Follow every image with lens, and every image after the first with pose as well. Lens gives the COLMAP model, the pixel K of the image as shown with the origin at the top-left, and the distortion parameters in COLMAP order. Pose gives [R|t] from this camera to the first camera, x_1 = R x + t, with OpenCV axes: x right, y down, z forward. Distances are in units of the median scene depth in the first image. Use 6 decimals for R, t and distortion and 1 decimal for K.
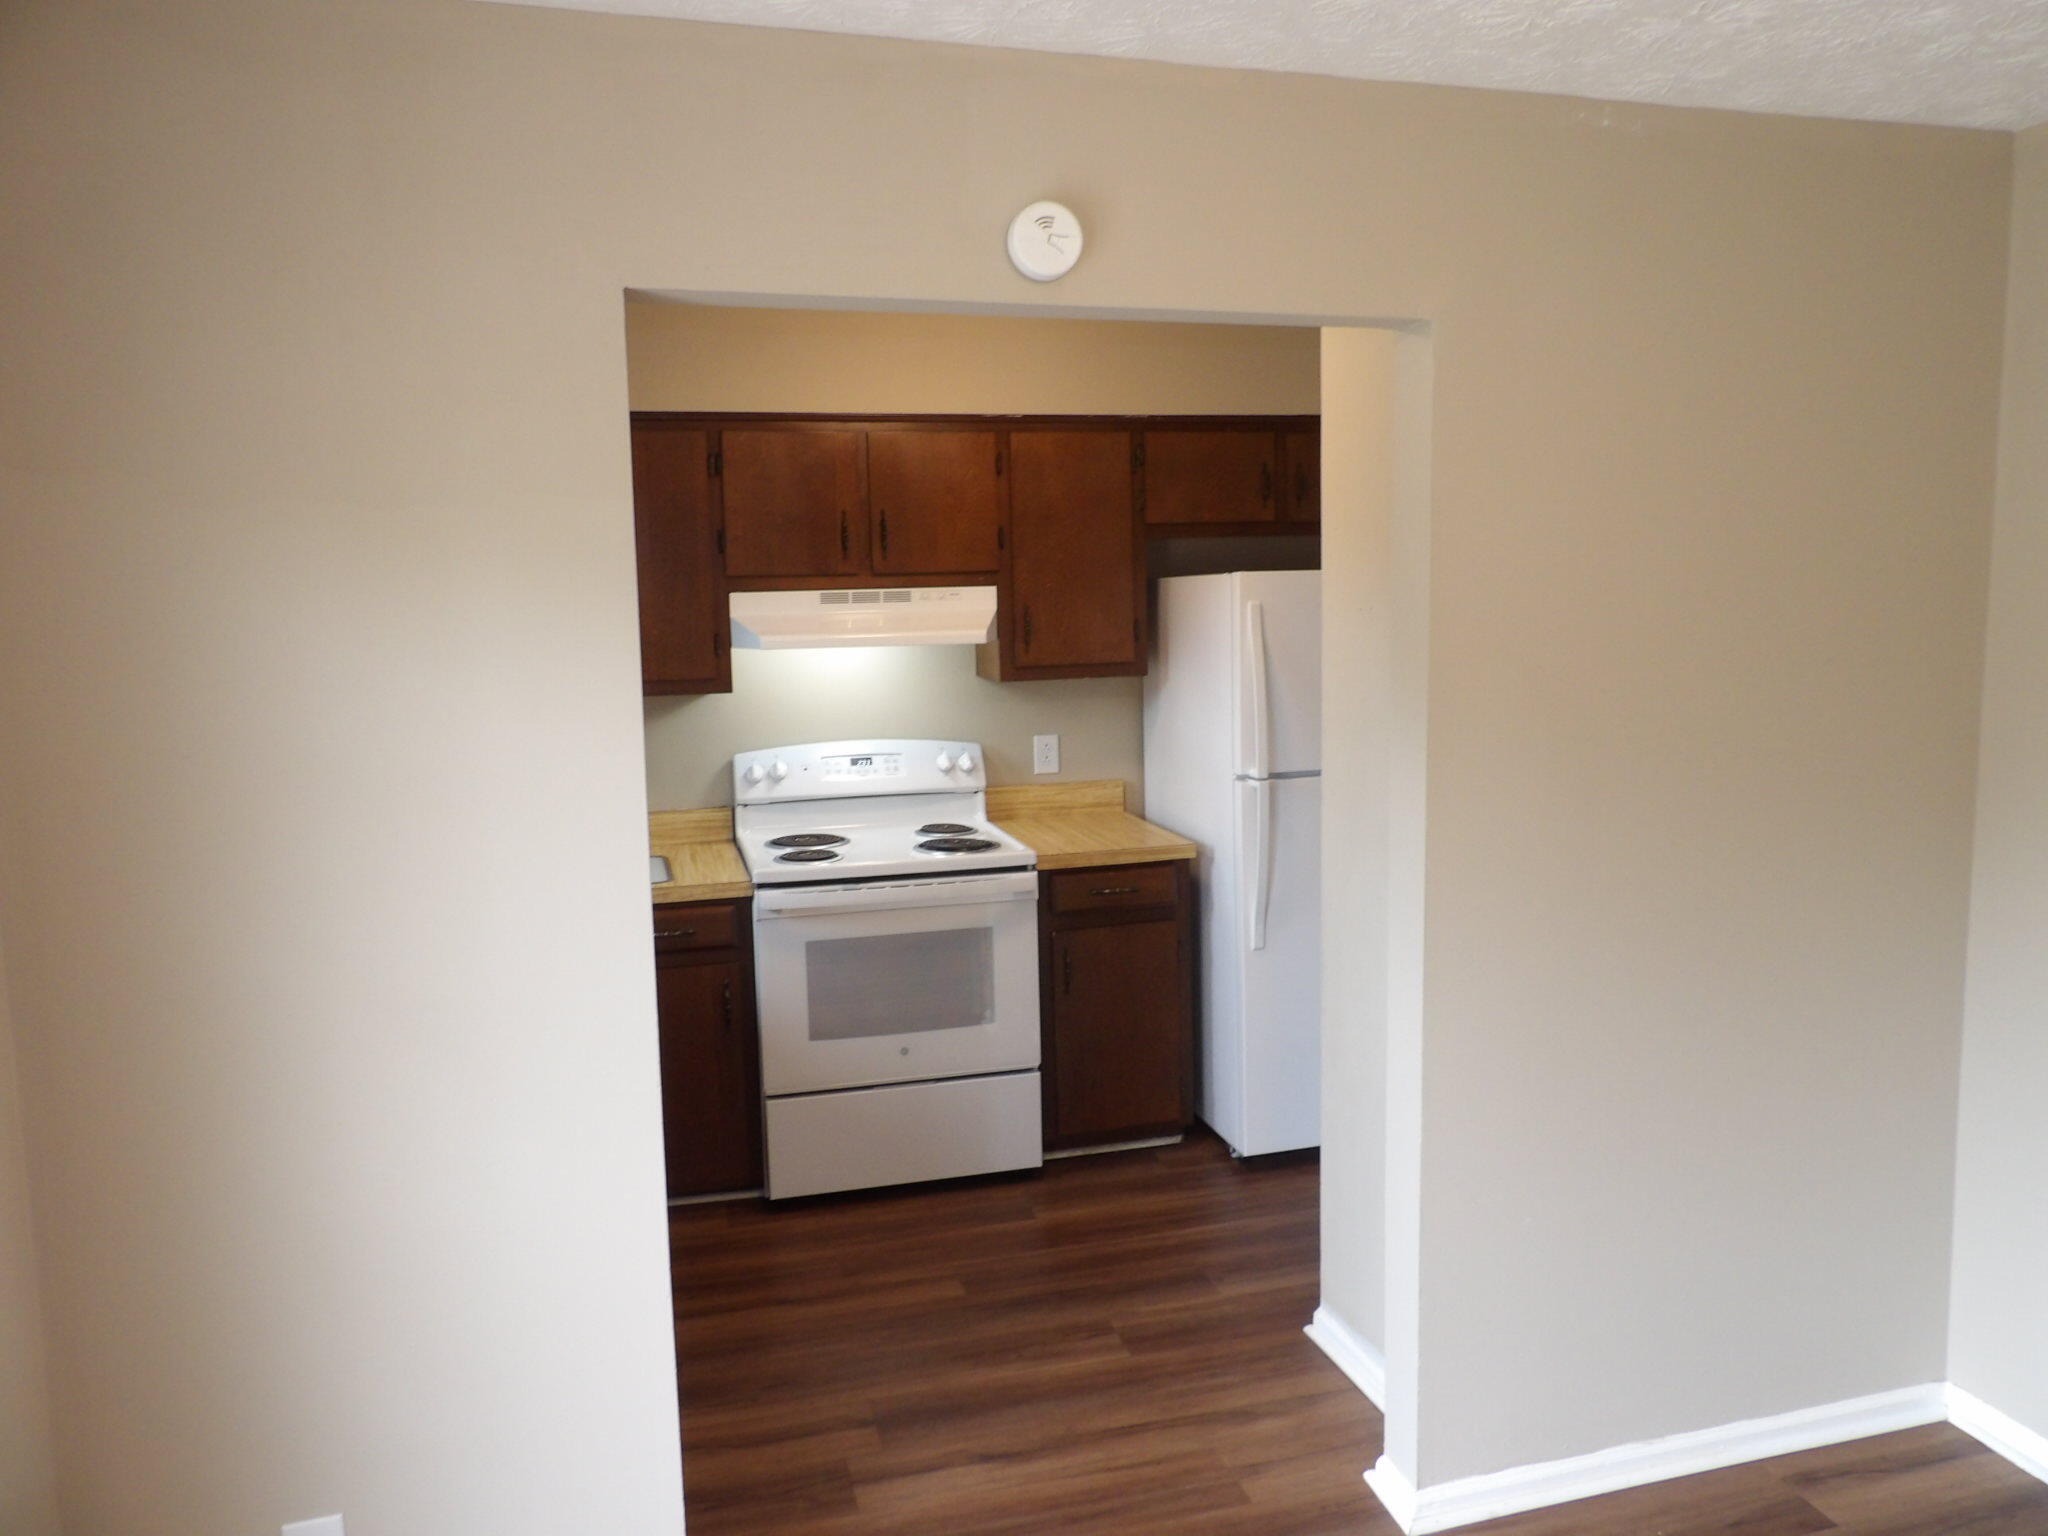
lens RADIAL K [[1471.4, 0, 1021.2], [0, 1471.4, 768.1], [0, 0, 1]] dist [-0.020266, 0.026423]
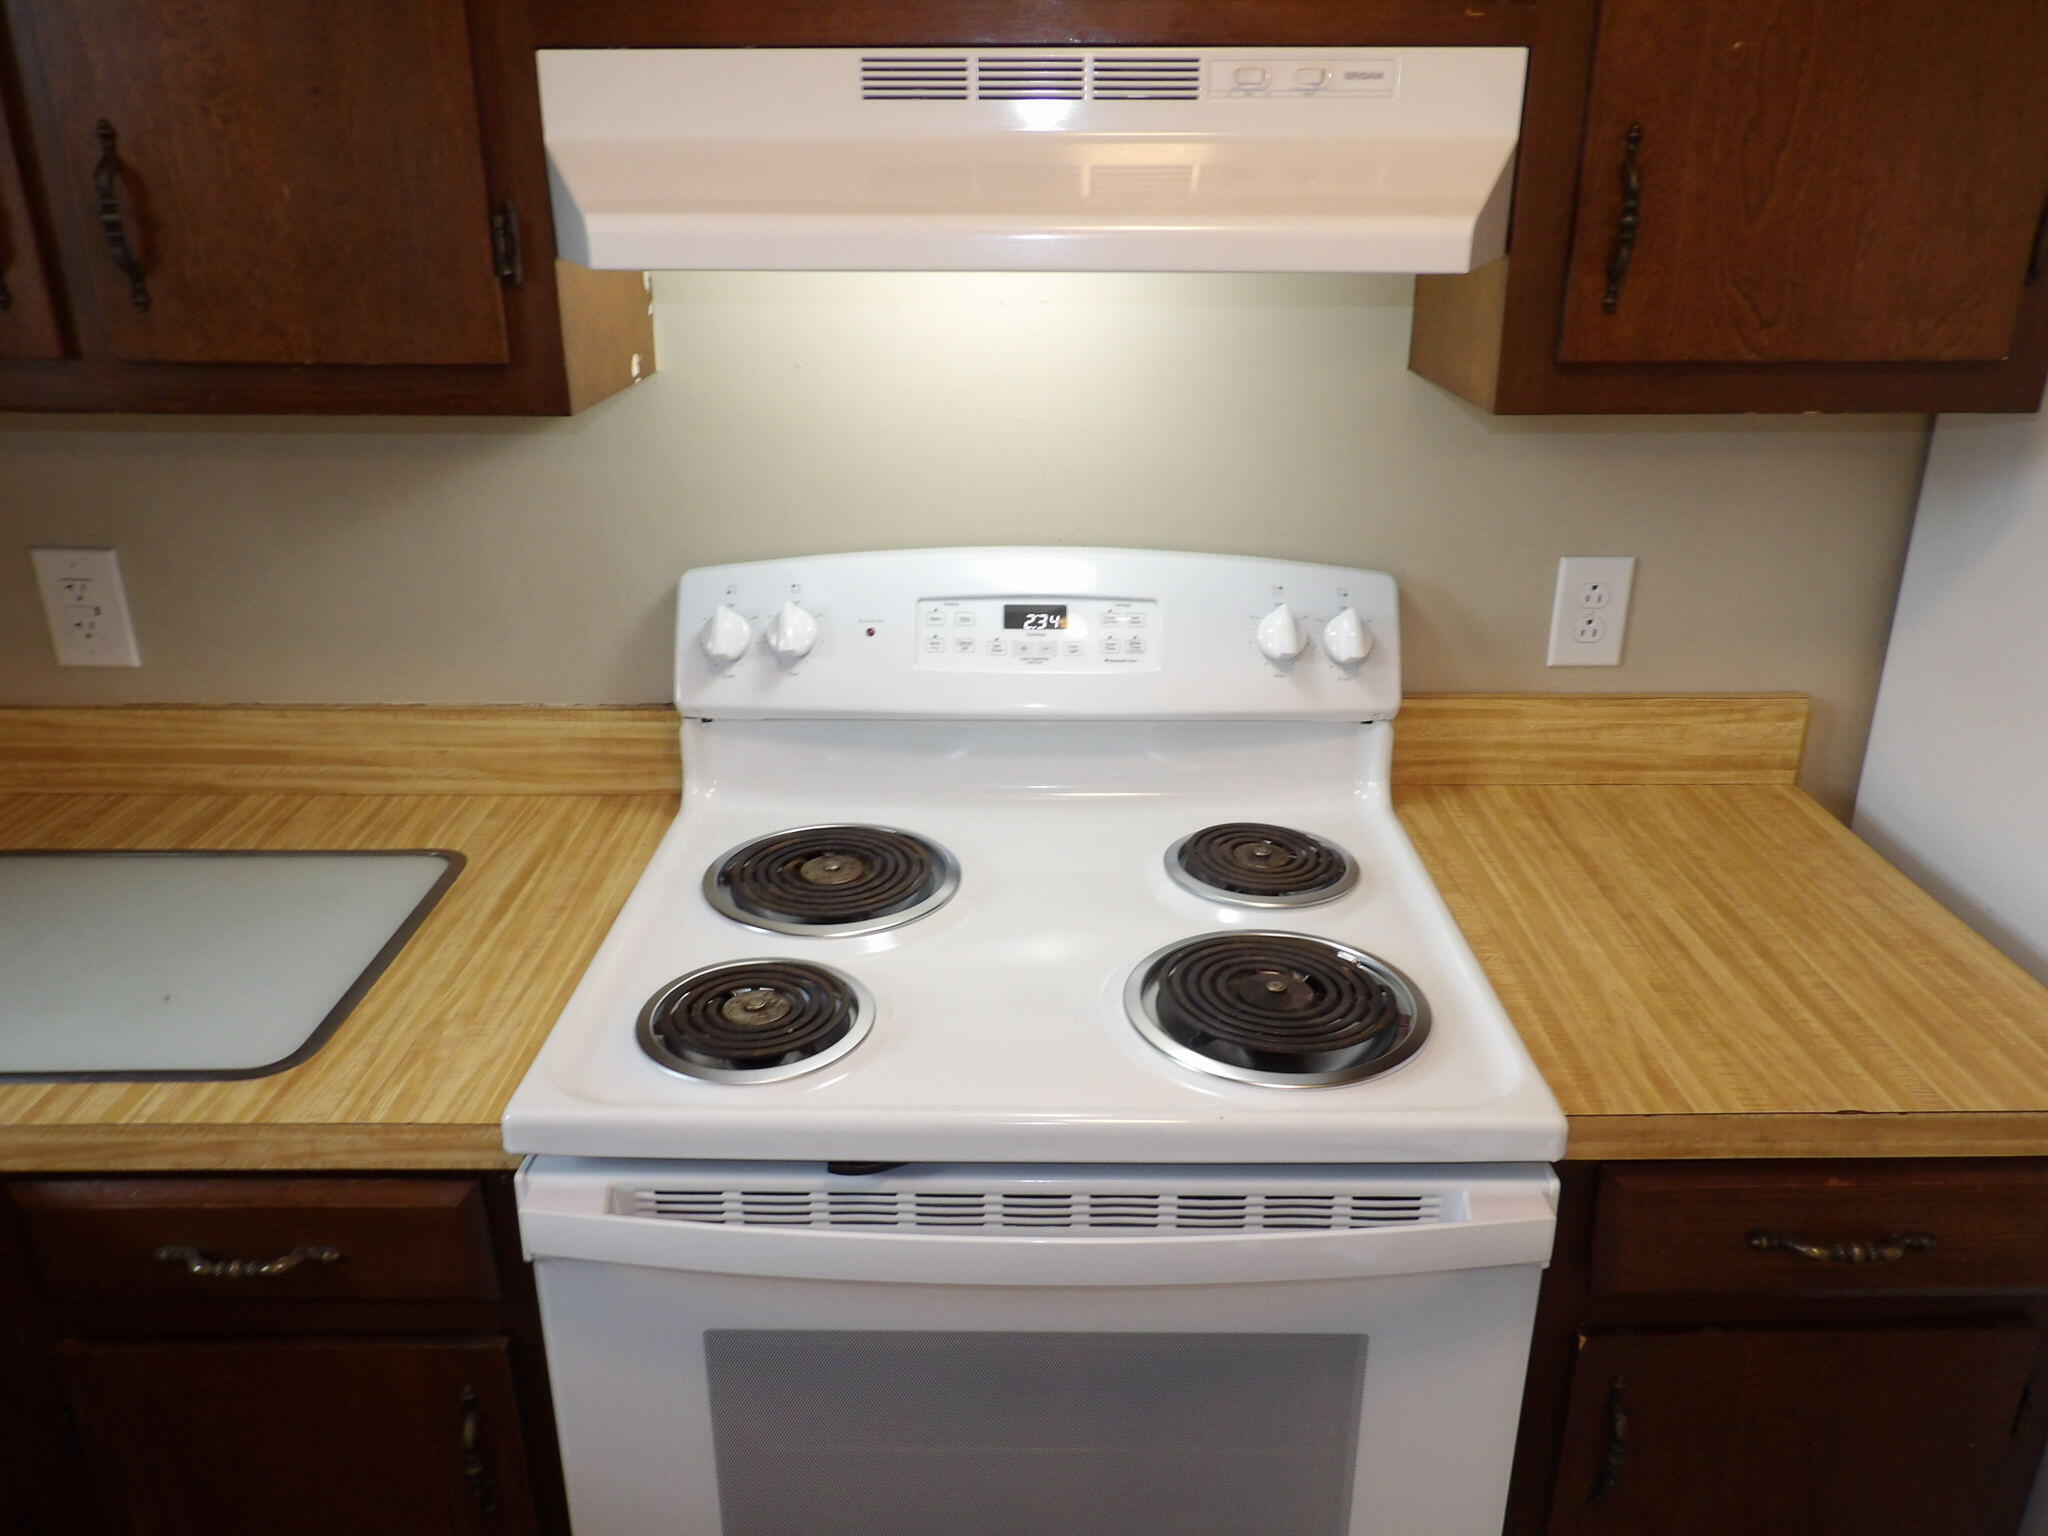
lens RADIAL K [[1471.4, 0, 1033.5], [0, 1471.4, 756.8], [0, 0, 1]] dist [-0.020266, 0.026423]
pose [[0.965346, 0.114470, -0.234529, -0.026547], [-0.053102, 0.966027, 0.252929, -0.062893], [0.255514, -0.231710, 0.938628, 0.707129]]
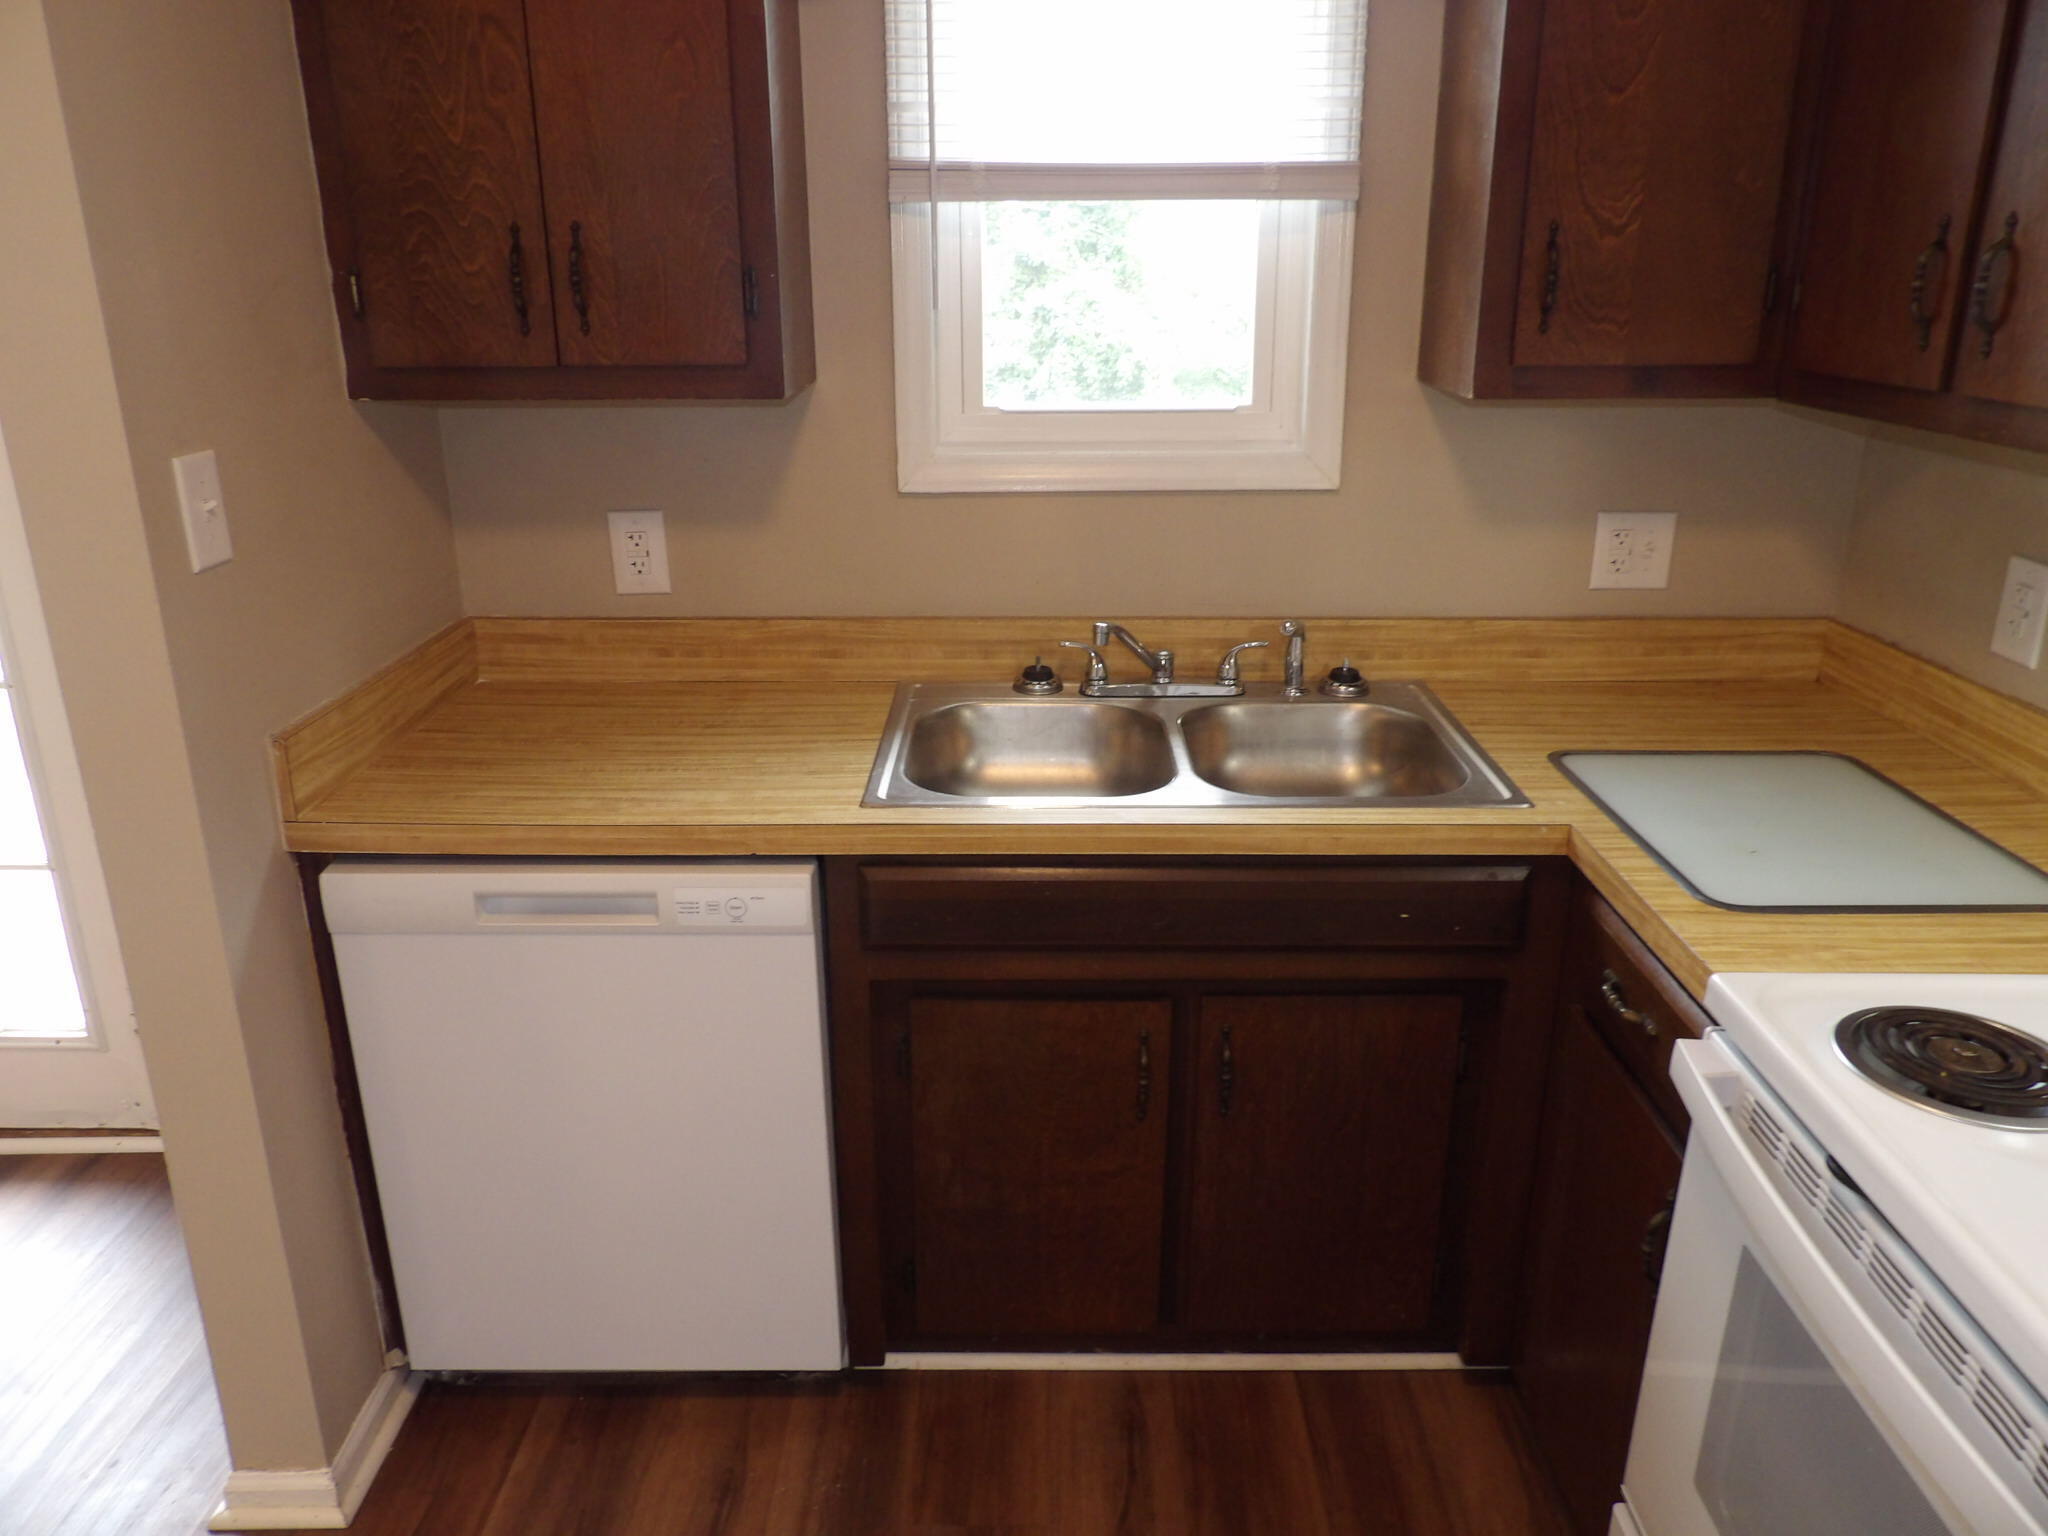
lens RADIAL K [[1471.4, 0, 1025.6], [0, 1471.4, 749.4], [0, 0, 1]] dist [-0.020266, 0.026423]
pose [[-0.264197, 0.324653, -0.908185, 0.148123], [-0.118252, 0.923634, 0.364576, -0.079764], [0.957192, 0.203715, -0.205631, 0.816941]]
